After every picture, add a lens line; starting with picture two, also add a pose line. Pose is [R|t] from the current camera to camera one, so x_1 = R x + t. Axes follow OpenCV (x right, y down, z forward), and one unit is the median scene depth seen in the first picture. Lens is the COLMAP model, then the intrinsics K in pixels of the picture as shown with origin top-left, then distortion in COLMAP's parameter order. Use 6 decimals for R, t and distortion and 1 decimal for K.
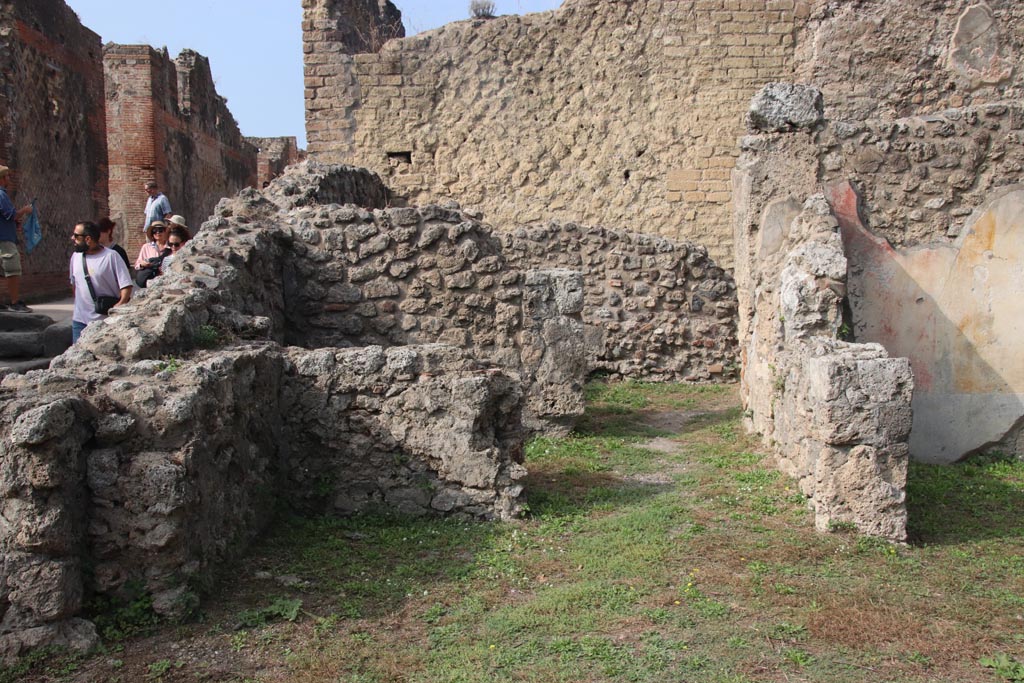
lens RADIAL K [[1069.4, 0, 516.5], [0, 1069.4, 343.5], [0, 0, 1]] dist [-0.073921, 0.399300]
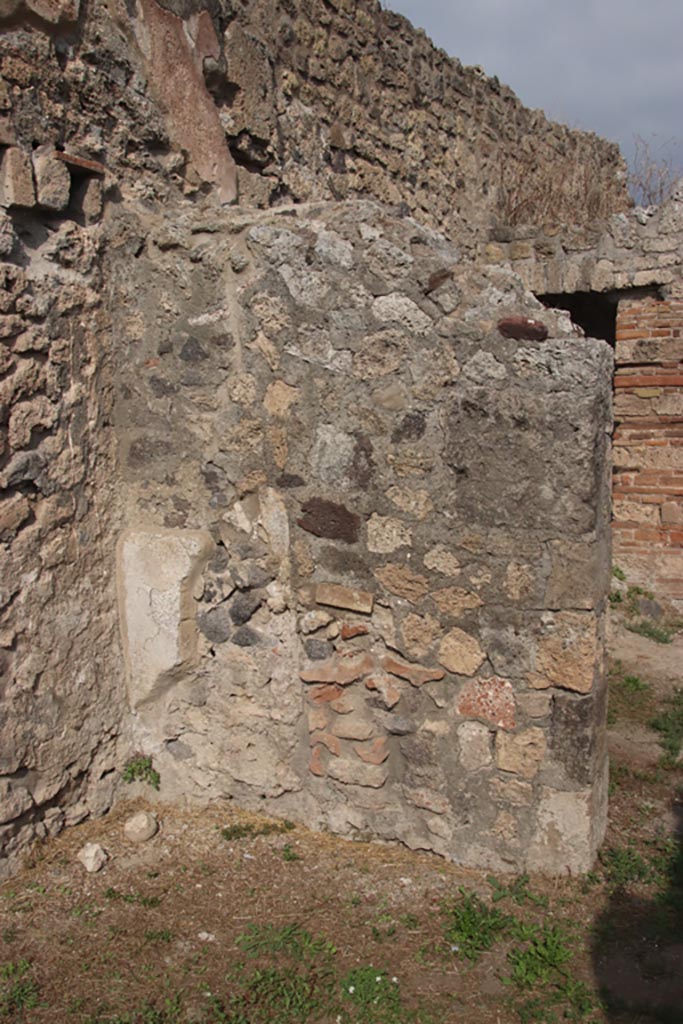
lens RADIAL K [[1035.8, 0, 341.9], [0, 1035.8, 520.4], [0, 0, 1]] dist [-0.083419, 0.327168]
pose [[0.435686, -0.110607, 0.893277, 0.198101], [0.075723, 0.993407, 0.086072, -0.122549], [-0.896908, 0.030142, 0.441189, 0.877803]]
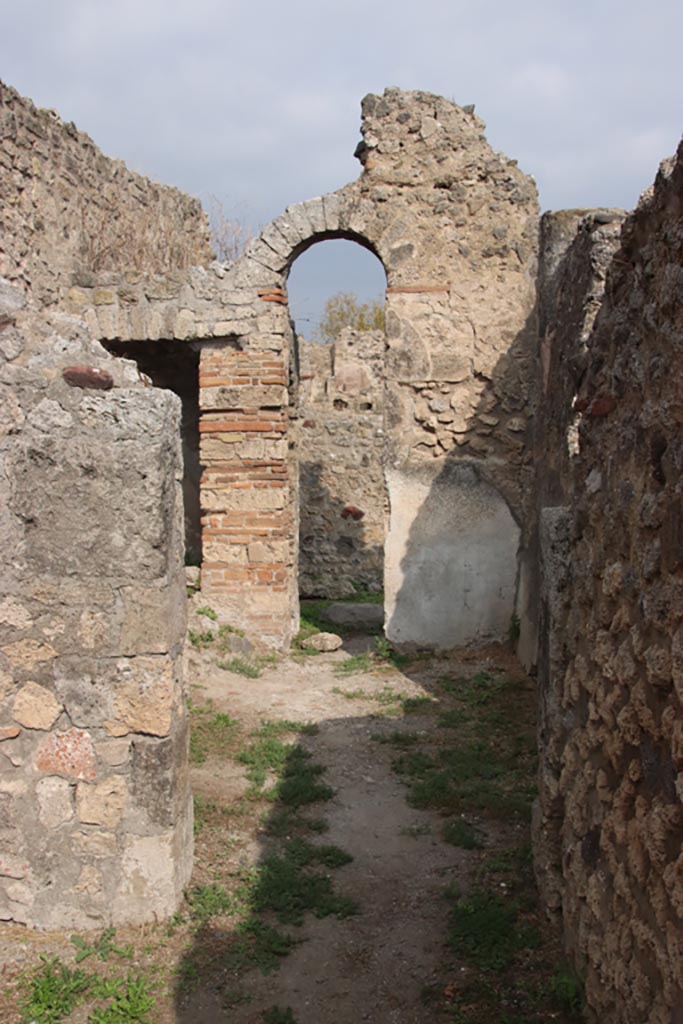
lens RADIAL K [[1035.8, 0, 341.9], [0, 1035.8, 520.4], [0, 0, 1]] dist [-0.083419, 0.327168]
pose [[0.074319, -0.081463, 0.993902, 0.198180], [0.080801, 0.993873, 0.075419, -0.123499], [-0.993956, 0.074703, 0.080446, 0.864860]]
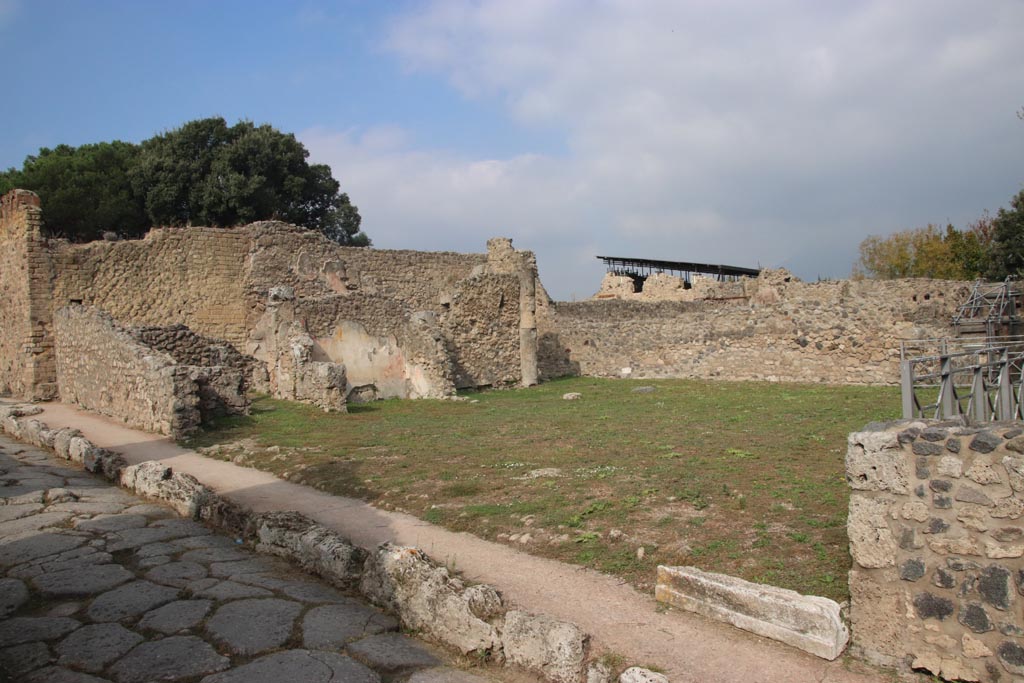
lens RADIAL K [[853.7, 0, 517.4], [0, 853.7, 344.3], [0, 0, 1]] dist [-0.156580, 0.162735]
pose [[0.693887, -0.010360, 0.720009, -0.804801], [0.089208, 0.993431, -0.071677, 0.125394], [-0.714537, 0.113967, 0.690253, -0.896085]]
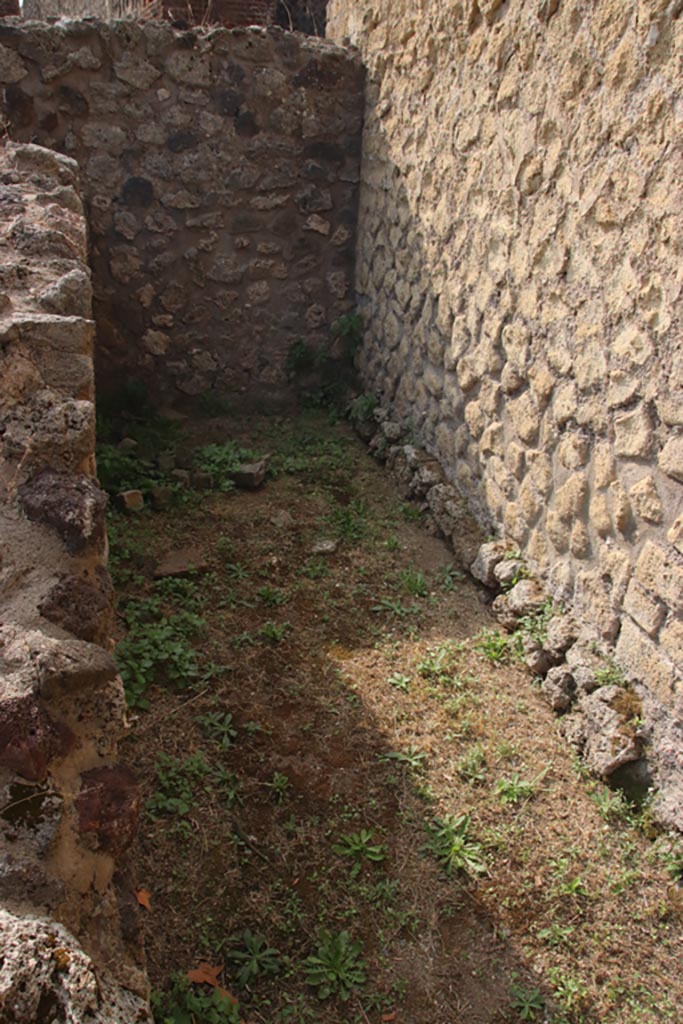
lens RADIAL K [[853.7, 0, 342.0], [0, 853.7, 522.5], [0, 0, 1]] dist [-0.156580, 0.162735]
pose [[0.276416, 0.419805, -0.864498, 0.318968], [-0.115917, 0.907543, 0.403644, -0.124353], [0.954022, -0.011364, 0.299522, 1.021723]]
